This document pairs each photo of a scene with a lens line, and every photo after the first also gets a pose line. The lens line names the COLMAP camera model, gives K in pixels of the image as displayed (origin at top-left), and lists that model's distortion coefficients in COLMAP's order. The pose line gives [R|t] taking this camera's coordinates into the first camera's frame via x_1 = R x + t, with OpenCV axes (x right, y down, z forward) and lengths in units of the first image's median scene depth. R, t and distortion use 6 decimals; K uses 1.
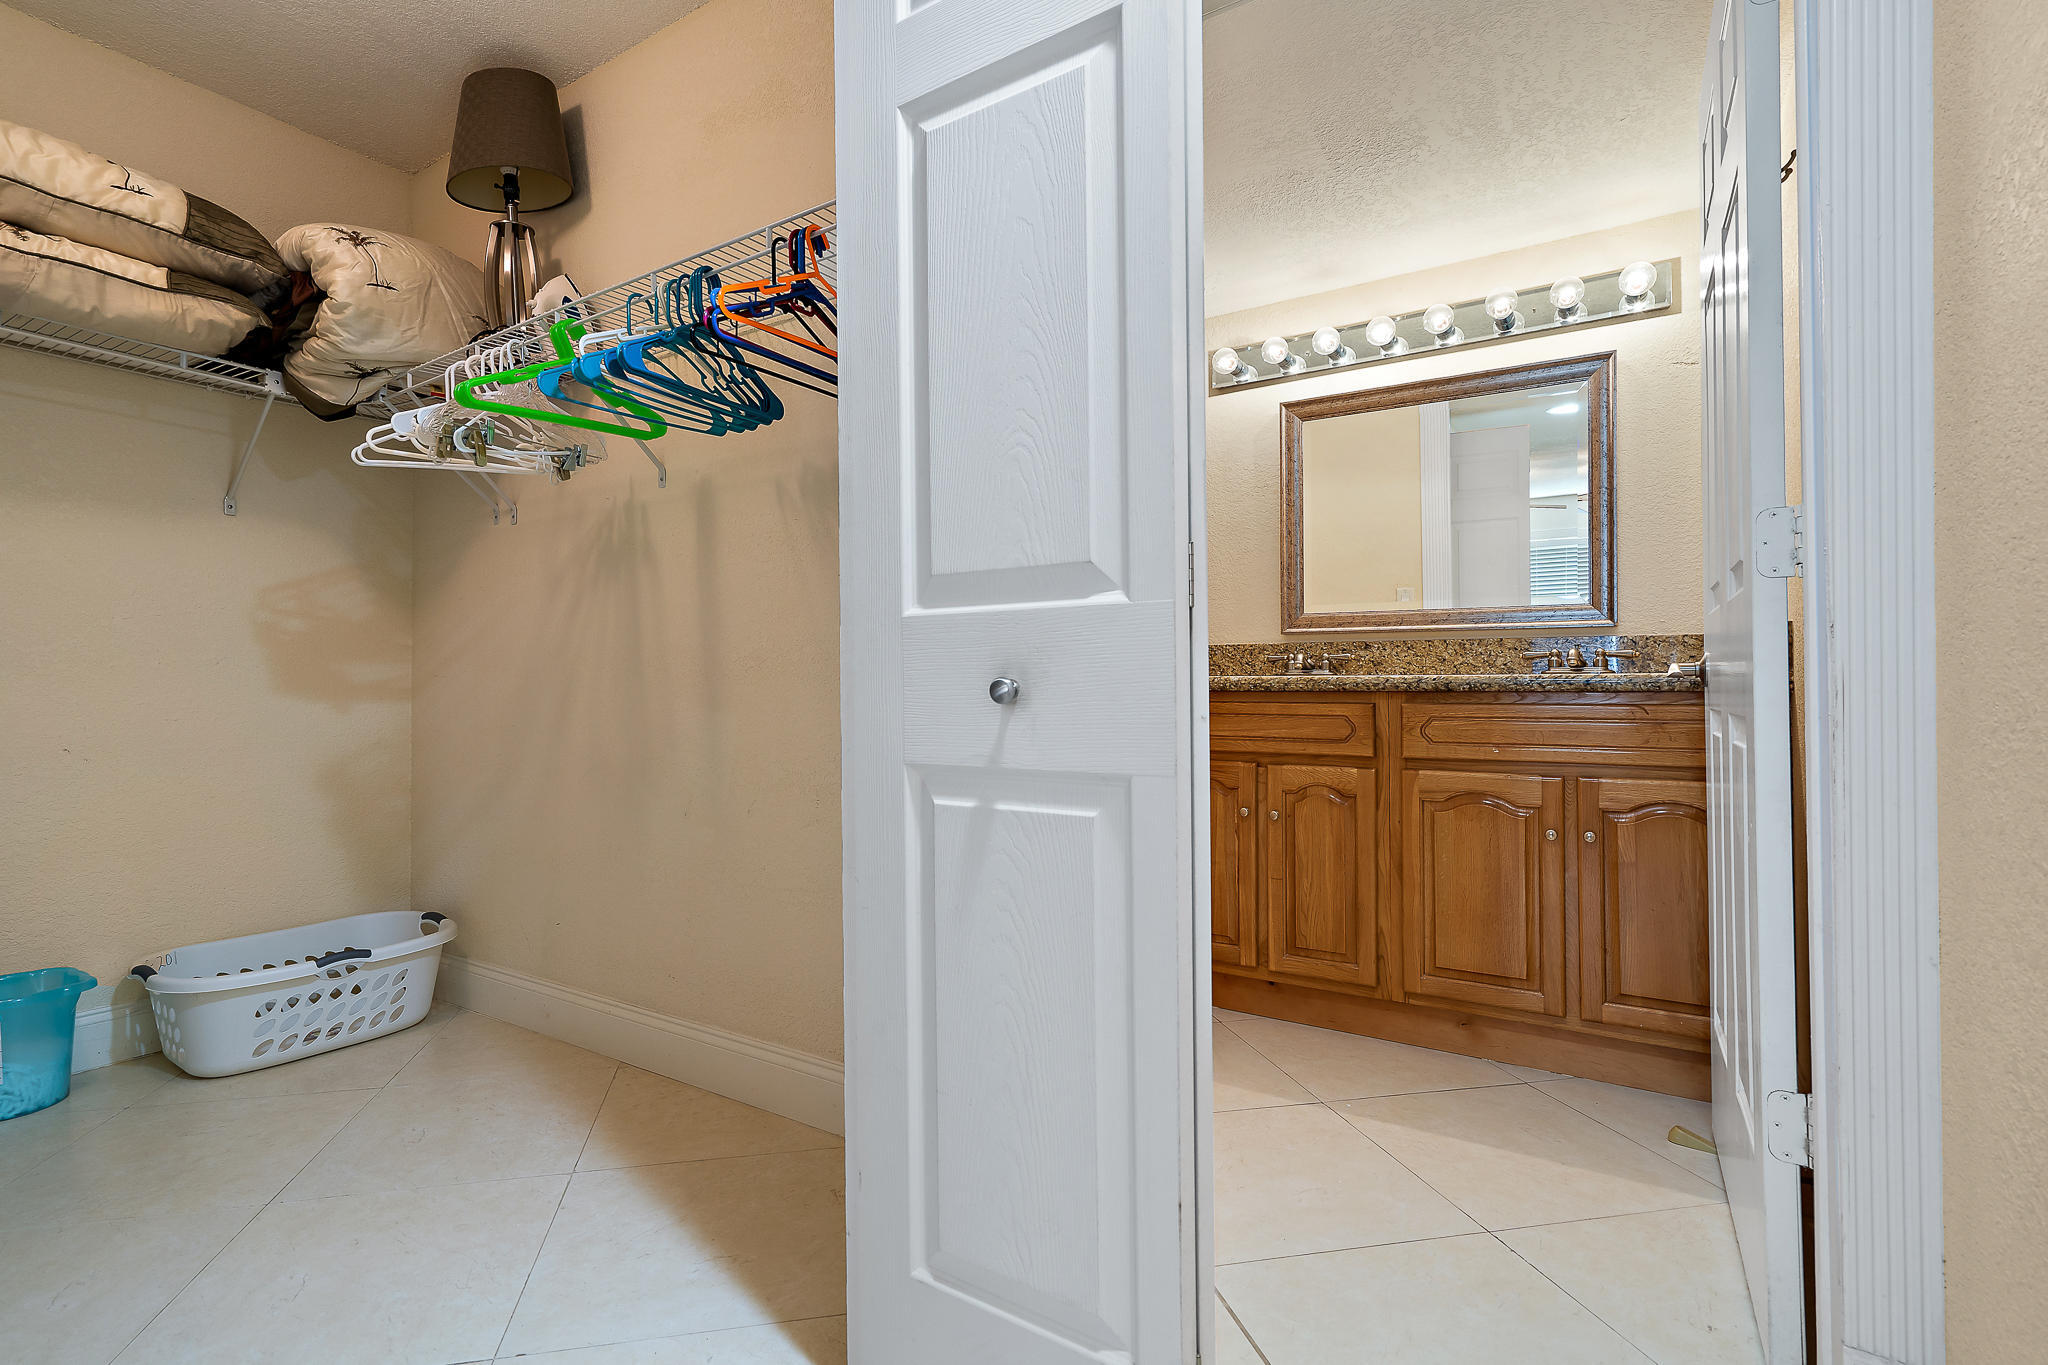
lens RADIAL K [[940.2, 0, 1017.0], [0, 940.2, 681.6], [0, 0, 1]] dist [-0.005470, 0.002214]
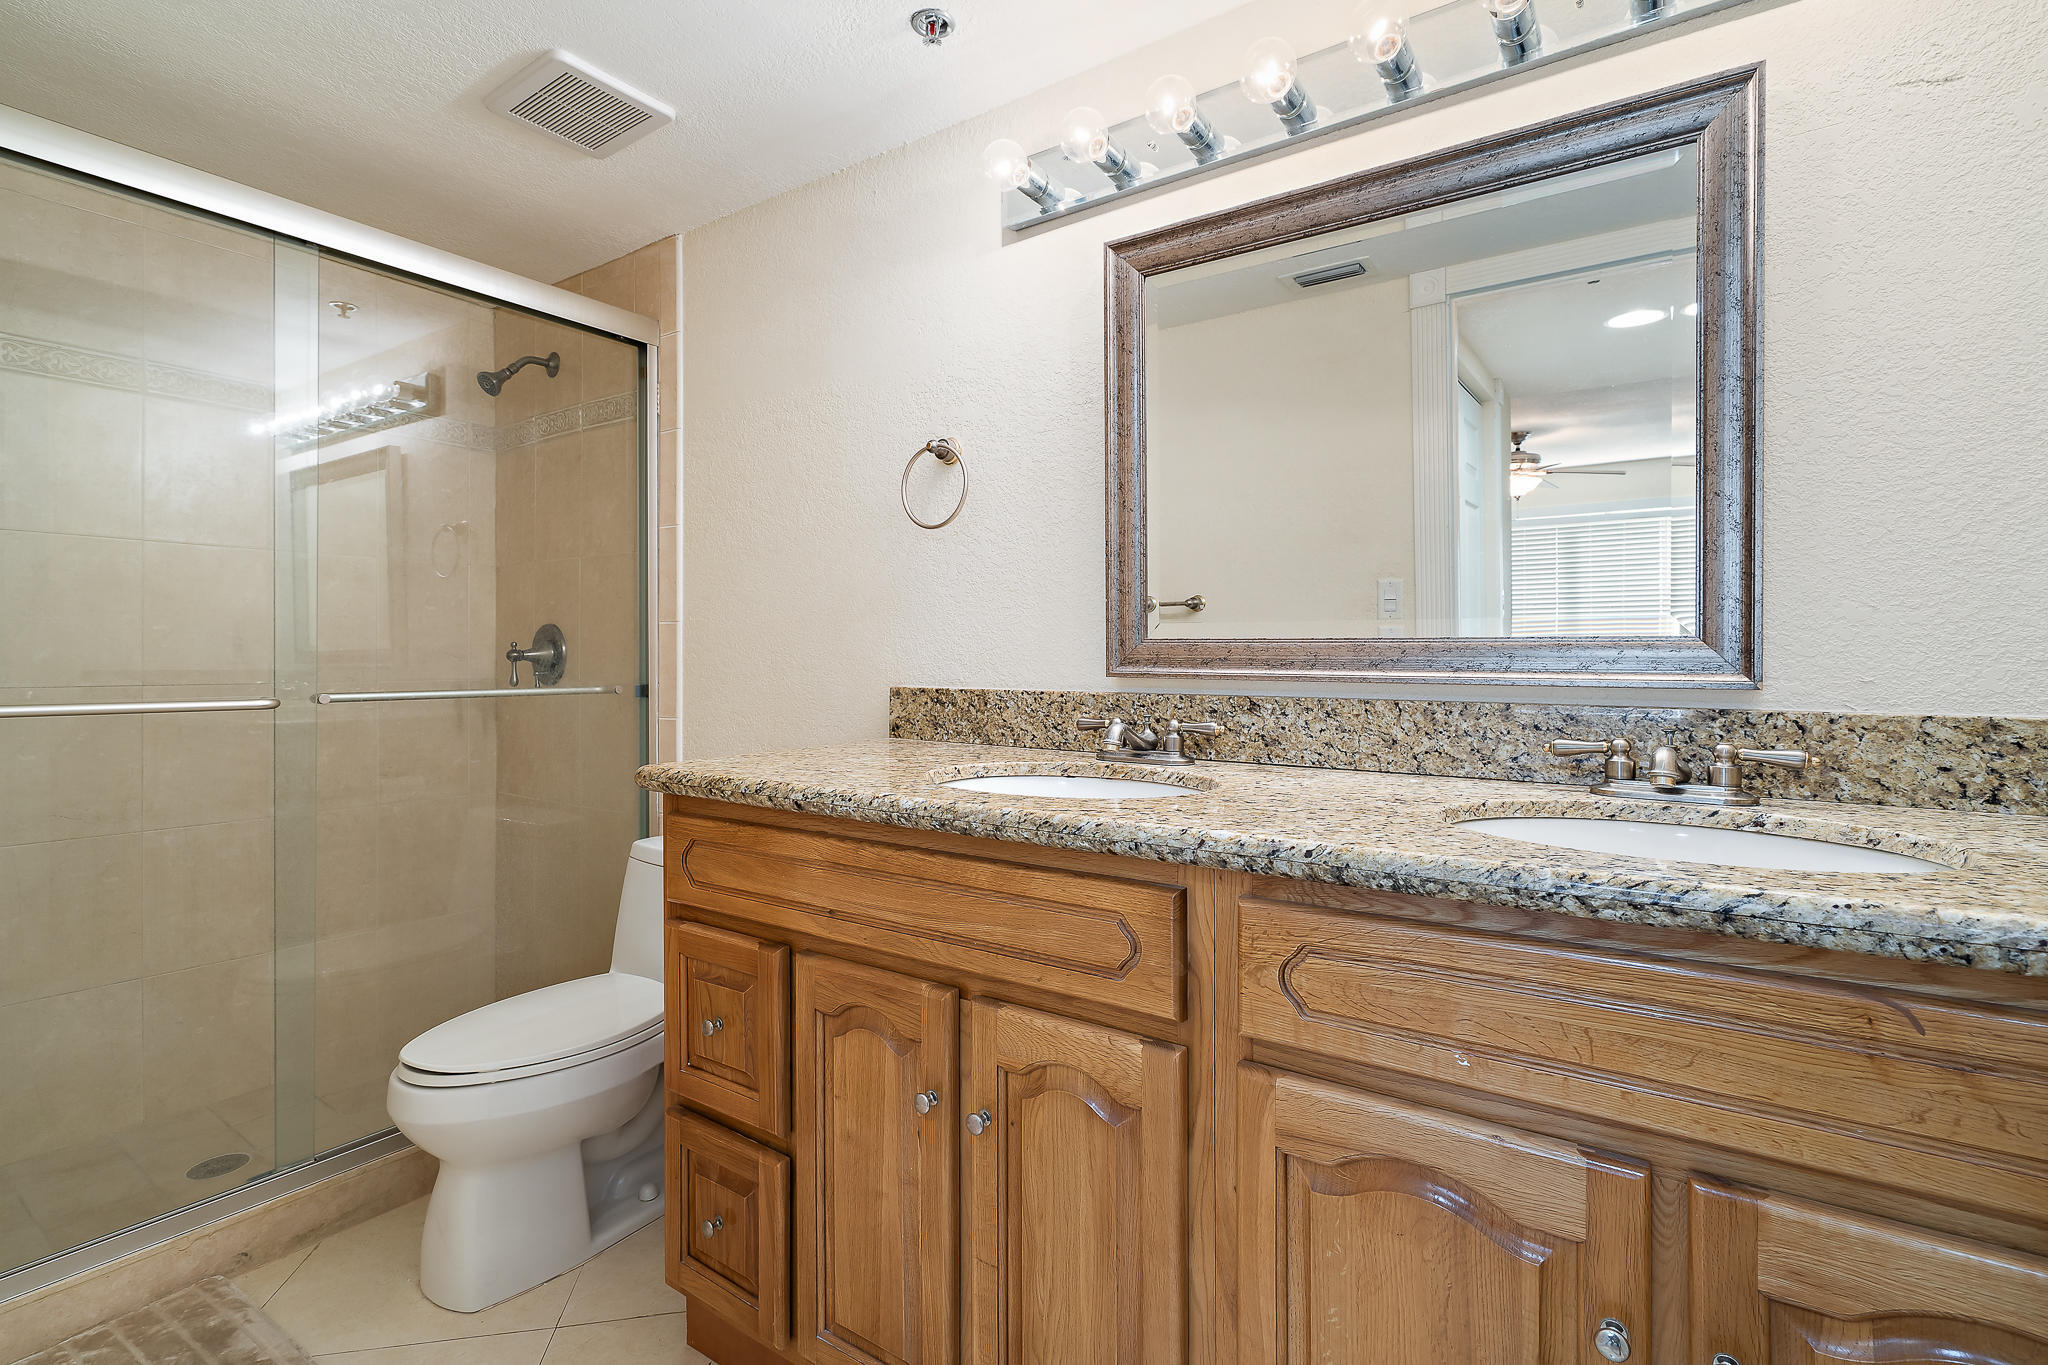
lens RADIAL K [[940.2, 0, 1075.7], [0, 940.2, 666.3], [0, 0, 1]] dist [-0.005470, 0.002214]
pose [[0.999993, 0.000951, 0.003651, 0.313436], [-0.000983, 0.999960, 0.008891, -0.073470], [-0.003642, -0.008895, 0.999954, 0.557226]]
